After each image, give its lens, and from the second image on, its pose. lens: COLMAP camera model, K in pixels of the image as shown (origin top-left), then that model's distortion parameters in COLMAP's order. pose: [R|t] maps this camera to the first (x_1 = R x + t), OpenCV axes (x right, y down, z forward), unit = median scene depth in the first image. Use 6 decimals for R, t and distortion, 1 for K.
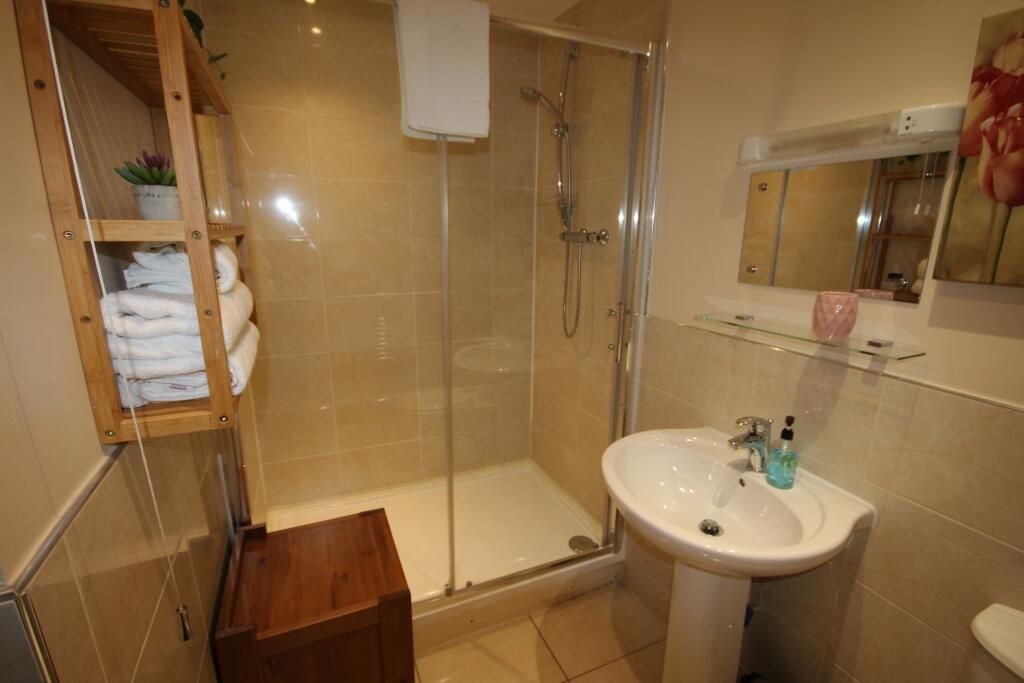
lens RADIAL K [[468.3, 0, 502.1], [0, 468.3, 346.9], [0, 0, 1]] dist [-0.002893, -0.007075]
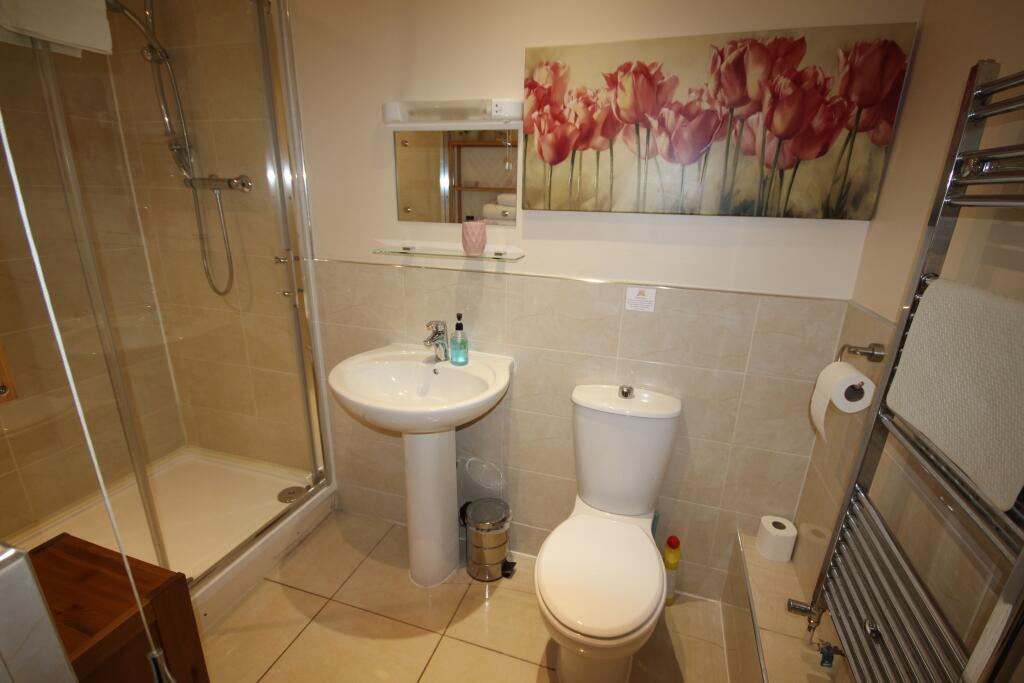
lens RADIAL K [[468.3, 0, 513.3], [0, 468.3, 340.0], [0, 0, 1]] dist [-0.002893, -0.007075]
pose [[0.672629, -0.212702, 0.708752, -0.264187], [0.157833, 0.976996, 0.143415, 0.045406], [-0.722952, 0.015399, 0.690727, -0.084357]]
